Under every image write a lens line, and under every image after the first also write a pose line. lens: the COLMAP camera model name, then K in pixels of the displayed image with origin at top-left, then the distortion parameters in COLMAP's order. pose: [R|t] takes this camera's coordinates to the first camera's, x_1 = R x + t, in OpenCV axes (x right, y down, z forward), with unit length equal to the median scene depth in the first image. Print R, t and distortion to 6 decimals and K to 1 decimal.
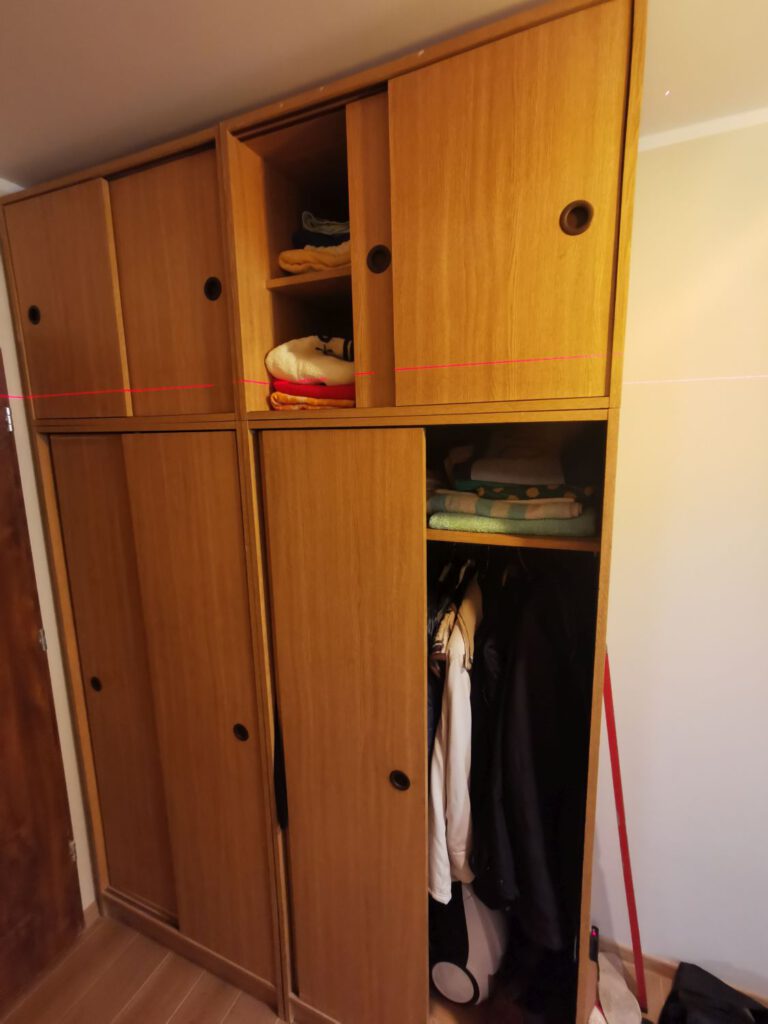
lens RADIAL K [[468.8, 0, 387.0], [0, 468.8, 510.5], [0, 0, 1]] dist [-0.014830, 0.014809]
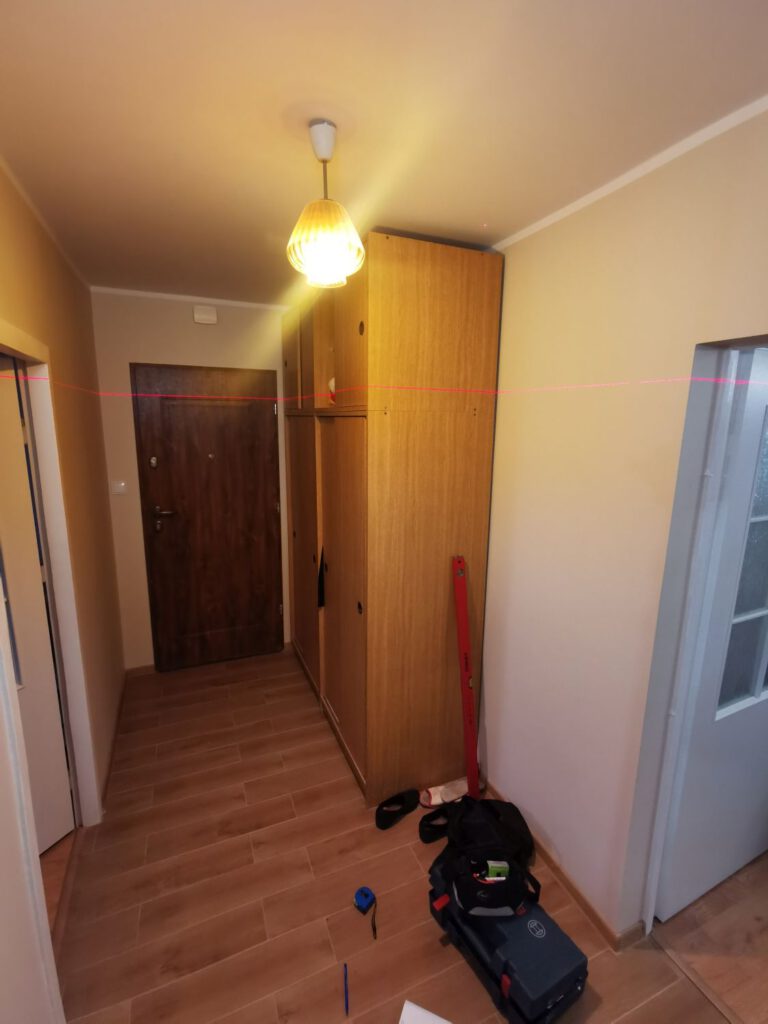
lens RADIAL K [[468.8, 0, 387.0], [0, 468.8, 510.5], [0, 0, 1]] dist [-0.014830, 0.014809]
pose [[0.730868, 0.159815, -0.663545, 1.160114], [-0.147960, 0.986180, 0.074549, 0.046943], [0.666288, 0.043693, 0.744413, -0.334850]]
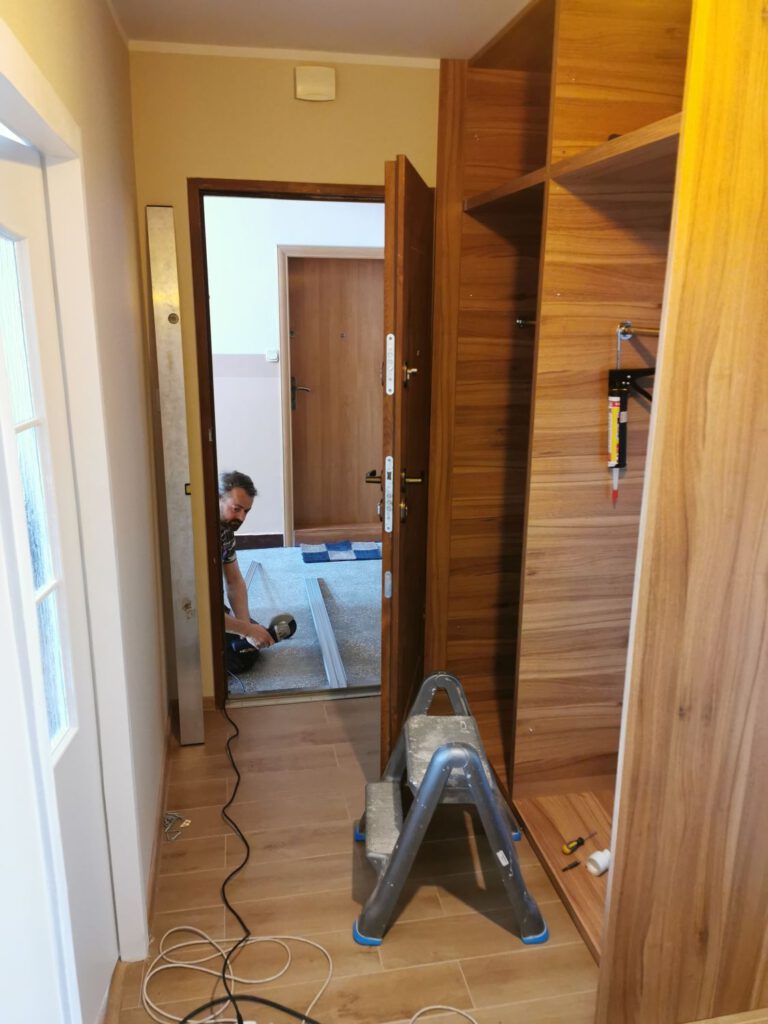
lens RADIAL K [[777.7, 0, 384.0], [0, 777.7, 512.0], [0, 0, 1]] dist [0.081316, -0.097959]
pose [[0.568038, 0.238213, -0.787774, 0.917101], [-0.161208, 0.970858, 0.177333, 0.104143], [0.807060, 0.026263, 0.589885, -0.334466]]
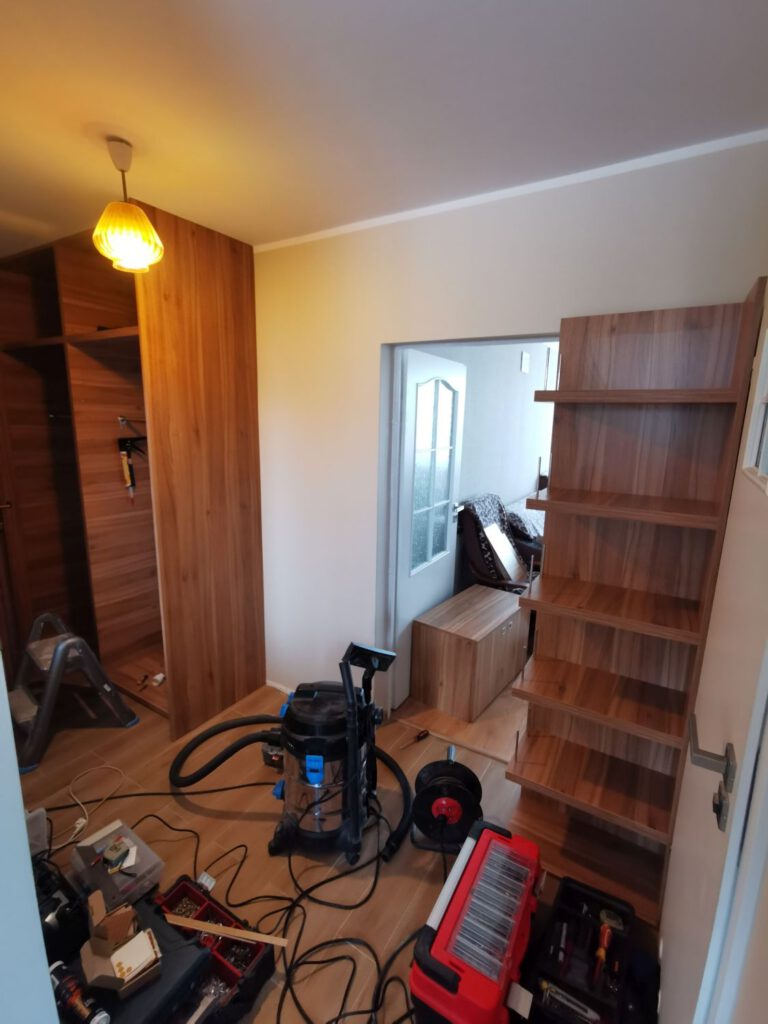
lens RADIAL K [[468.8, 0, 387.0], [0, 468.8, 510.5], [0, 0, 1]] dist [-0.014830, 0.014809]
pose [[0.989617, 0.067675, -0.126802, 1.194764], [-0.064521, 0.997500, 0.028817, 0.196988], [0.128435, -0.020336, 0.991509, -0.778380]]
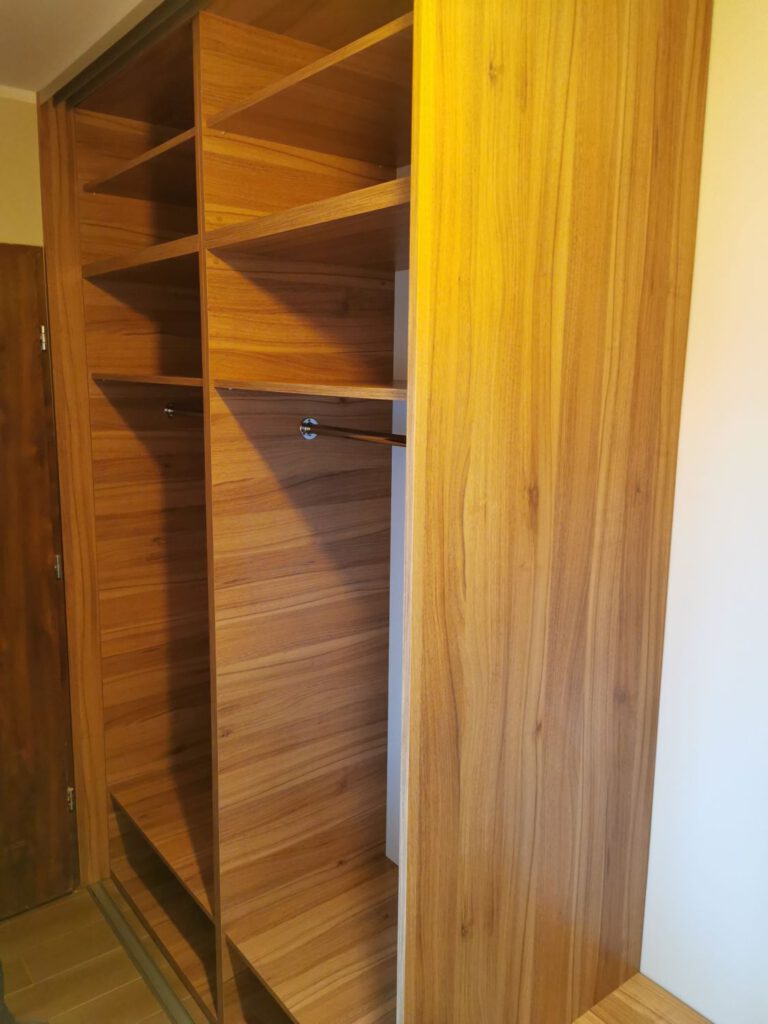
lens RADIAL K [[781.9, 0, 394.7], [0, 781.9, 504.3], [0, 0, 1]] dist [0.070517, -0.104807]
pose [[0.884381, 0.110557, -0.453483, 0.619958], [-0.111524, 0.993455, 0.024706, 0.031721], [0.453246, 0.028725, 0.890923, -0.149631]]
